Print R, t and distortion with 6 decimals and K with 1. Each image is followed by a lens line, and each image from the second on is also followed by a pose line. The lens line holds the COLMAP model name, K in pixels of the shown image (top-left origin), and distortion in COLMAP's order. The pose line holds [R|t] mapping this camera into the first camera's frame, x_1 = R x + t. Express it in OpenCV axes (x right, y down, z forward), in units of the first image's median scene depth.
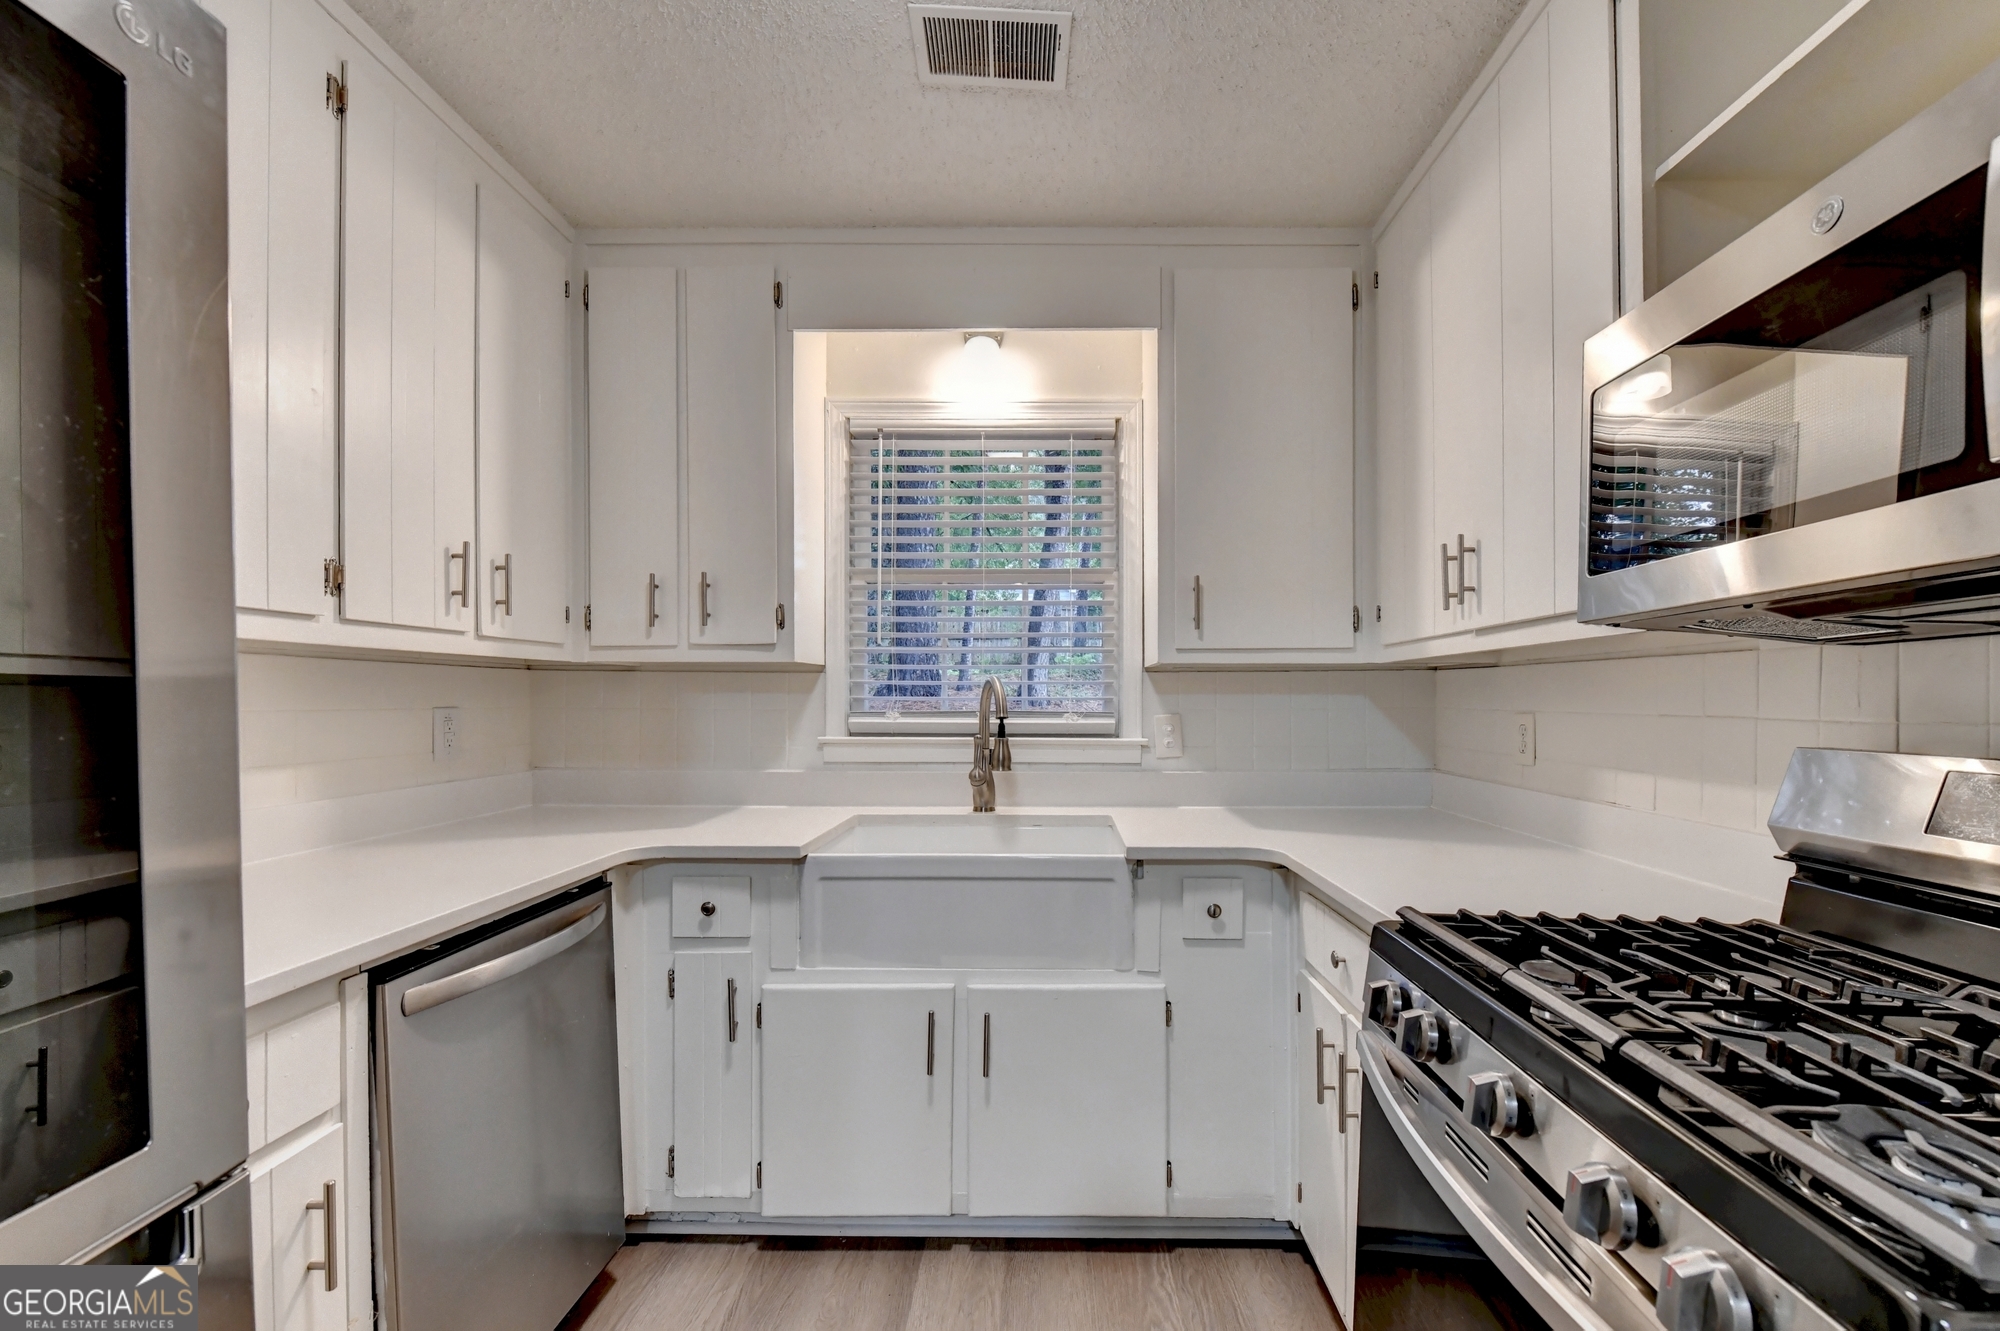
lens RADIAL K [[829.5, 0, 1043.4], [0, 829.5, 700.4], [0, 0, 1]] dist [-0.006472, -0.000164]
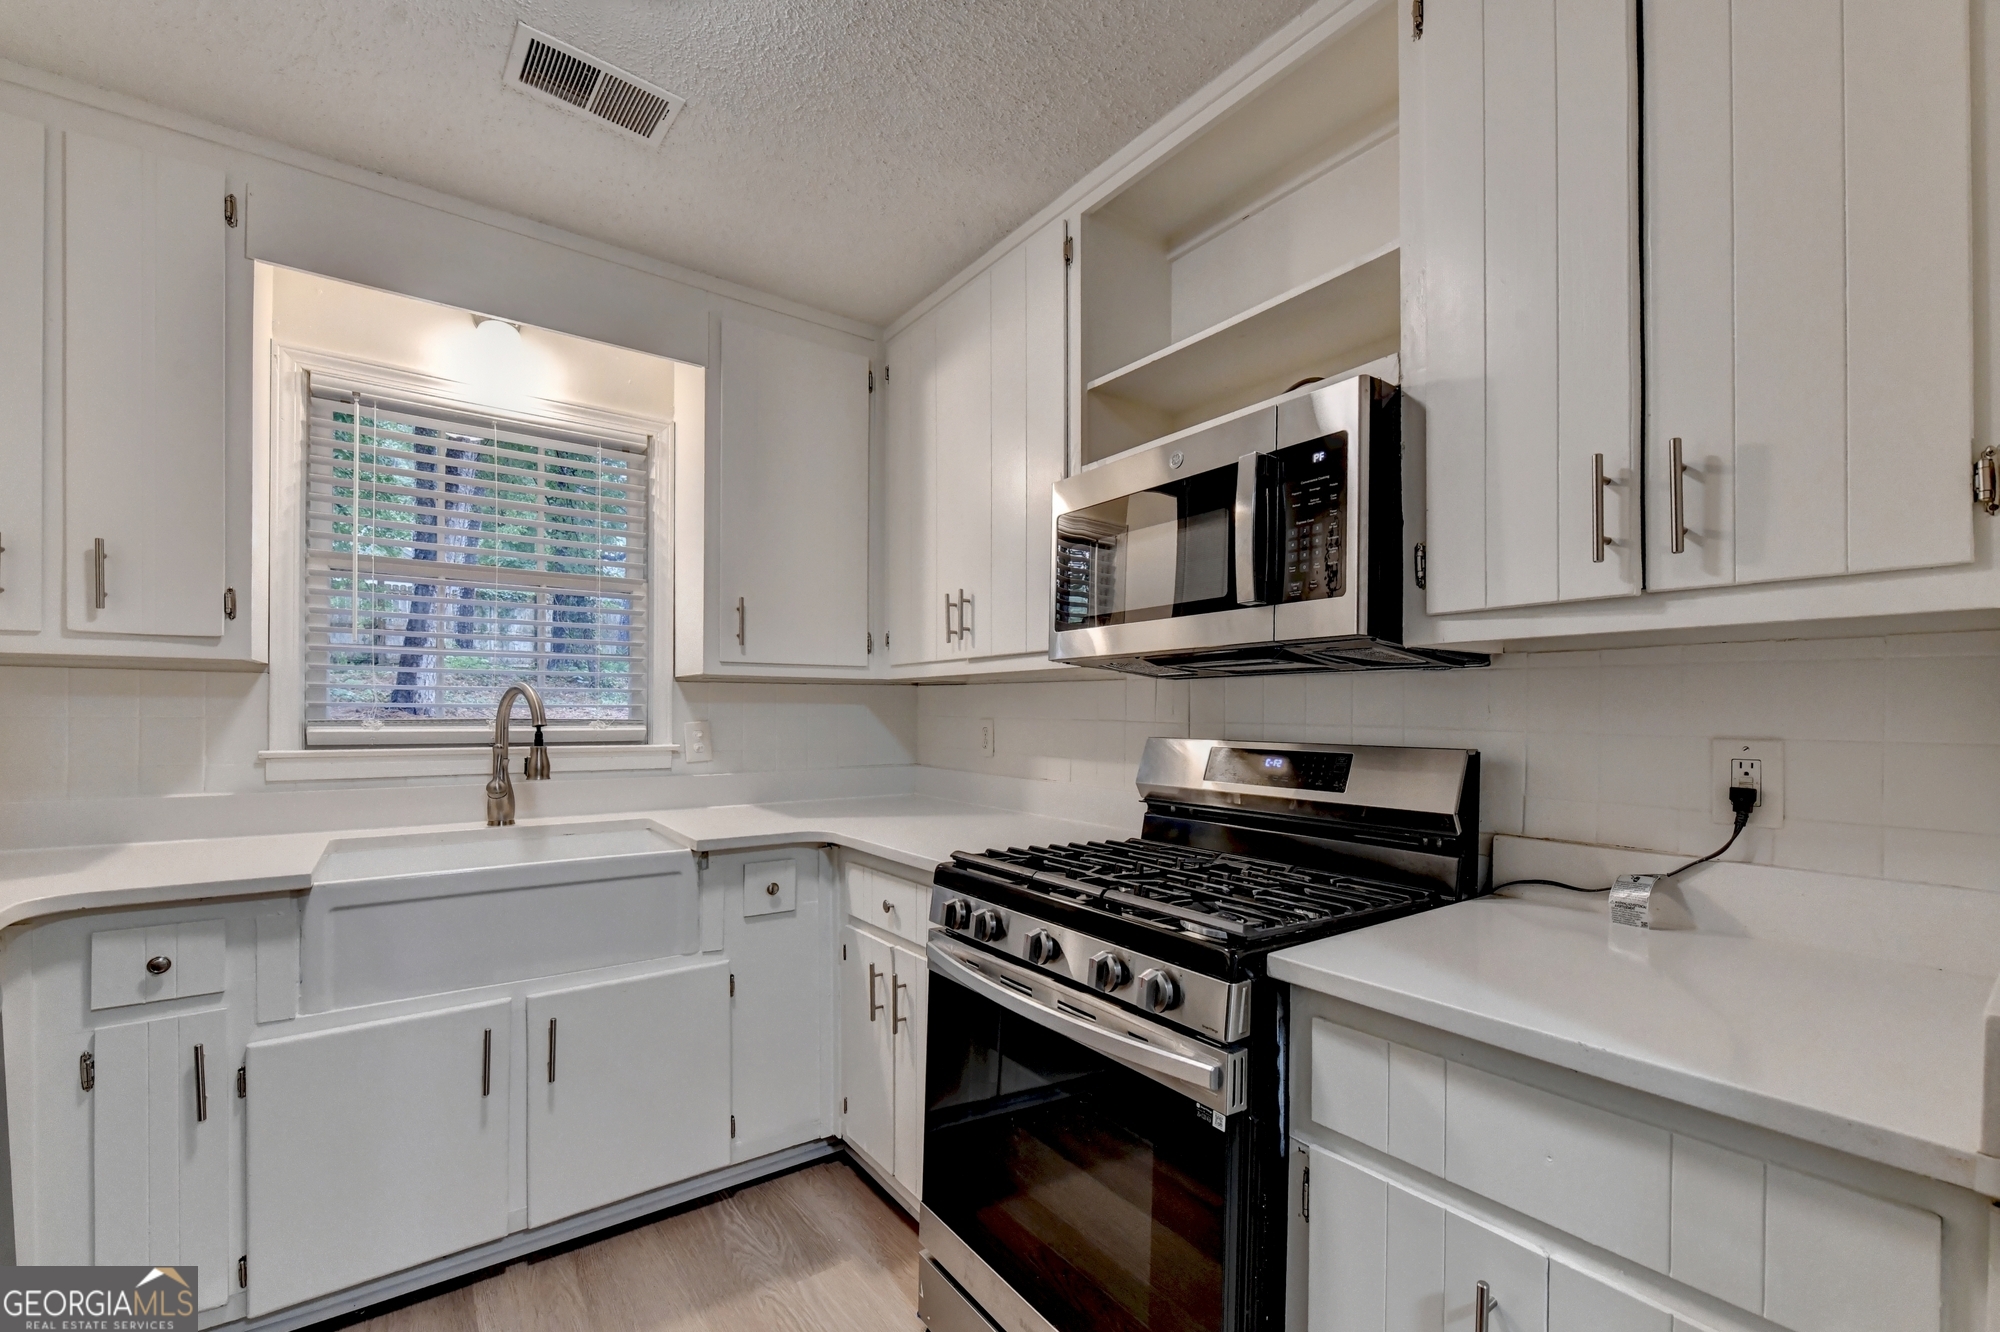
lens RADIAL K [[847.2, 0, 1019.9], [0, 847.2, 707.0], [0, 0, 1]] dist [0.000330, -0.000148]
pose [[0.796744, 0.005669, 0.604291, -0.231180], [-0.003844, 0.999983, -0.004313, 0.001492], [-0.604305, 0.001114, 0.796752, -0.156894]]
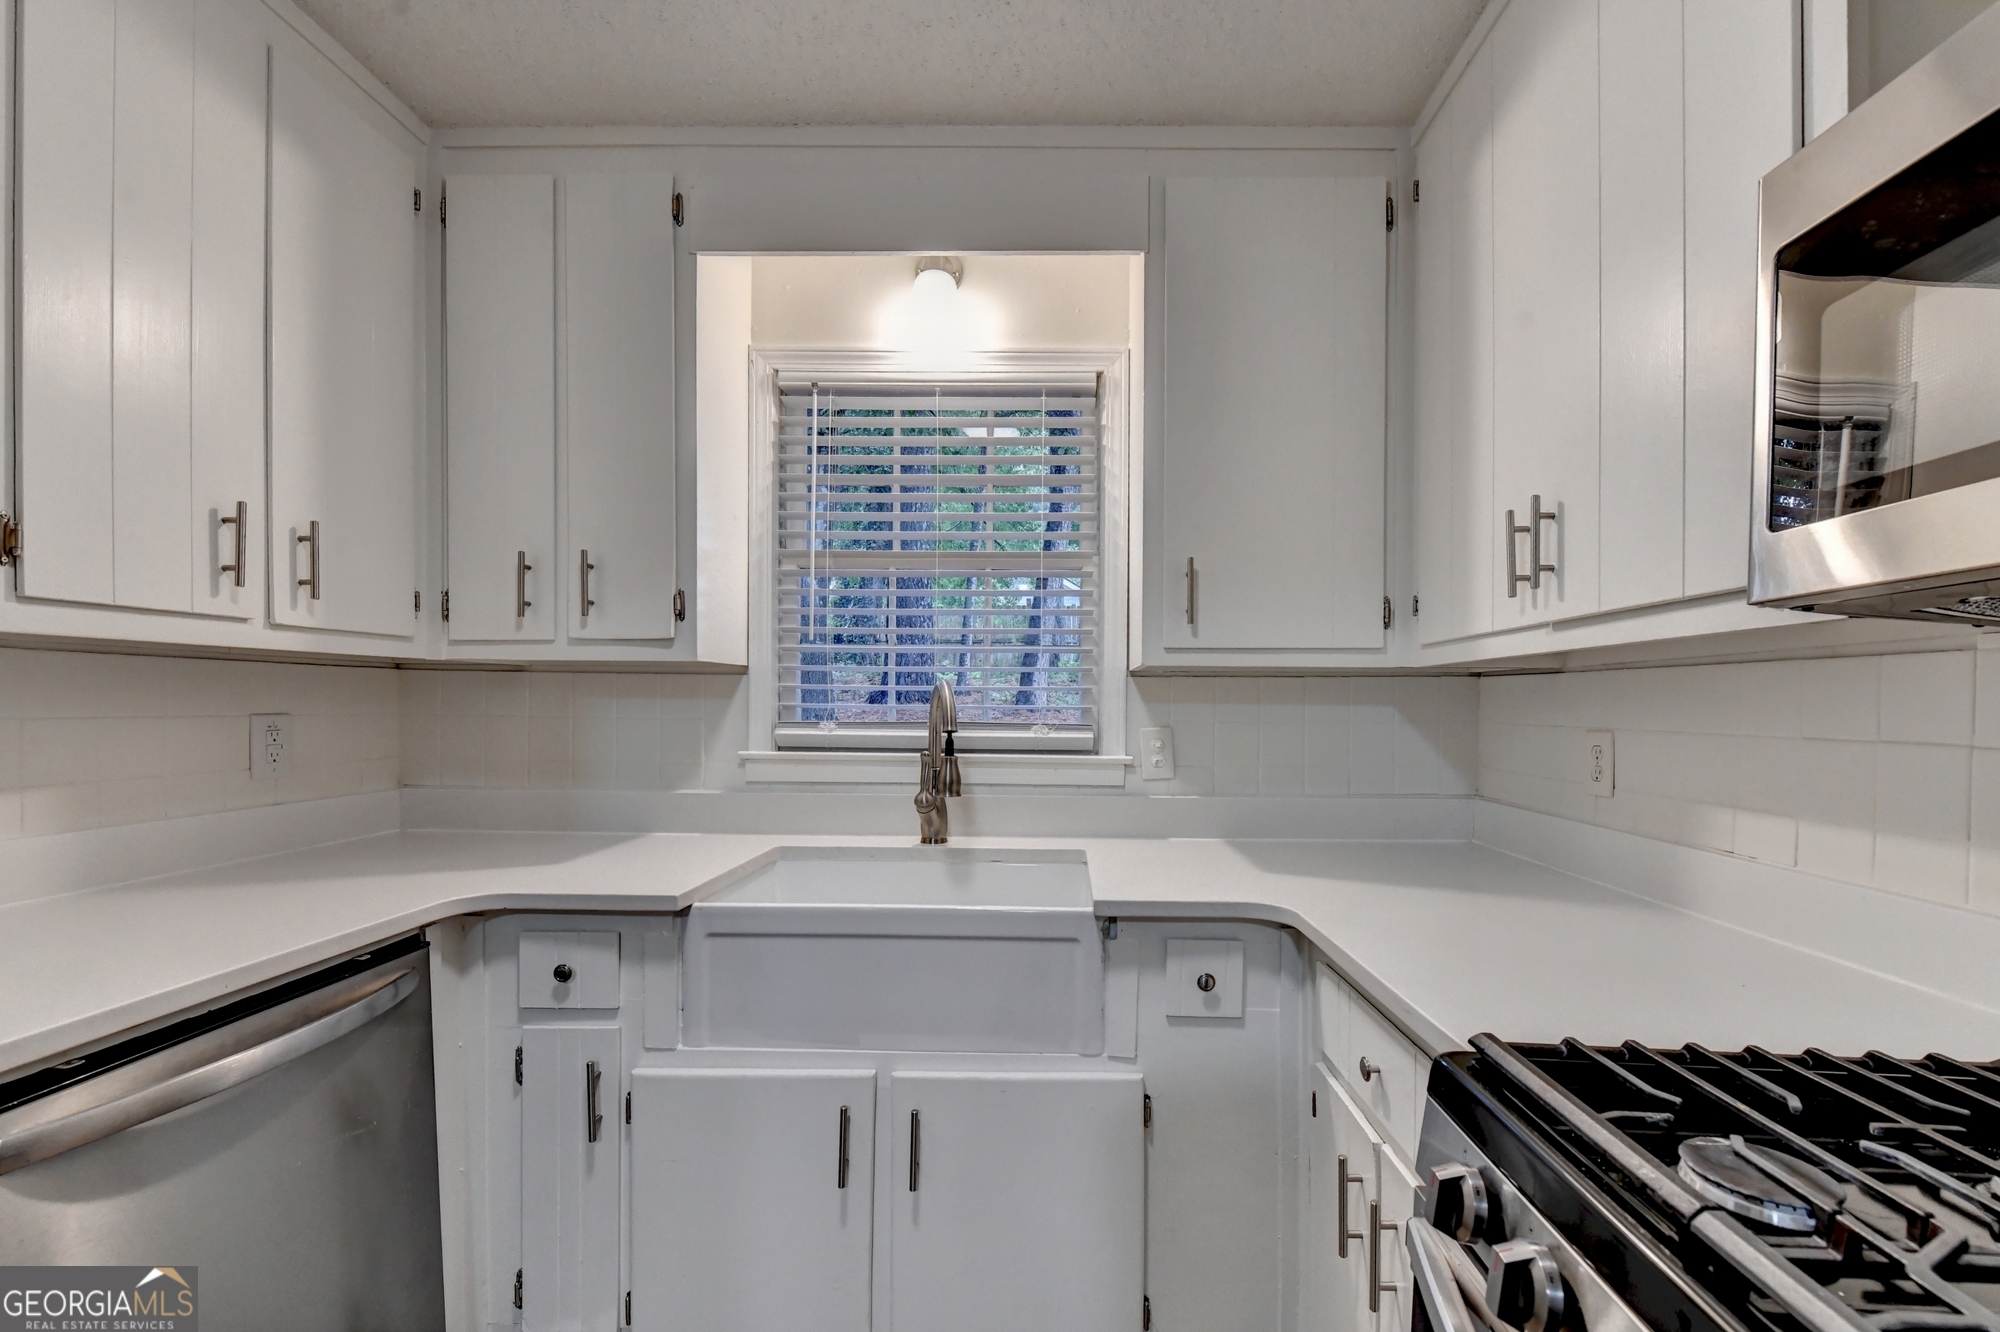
lens RADIAL K [[835.2, 0, 1047.9], [0, 835.2, 711.6], [0, 0, 1]] dist [-0.007160, 0.000000]
pose [[0.999972, 0.006762, -0.003100, 0.055612], [-0.006739, 0.999951, 0.007286, -0.005876], [0.003149, -0.007265, 0.999969, 0.206735]]
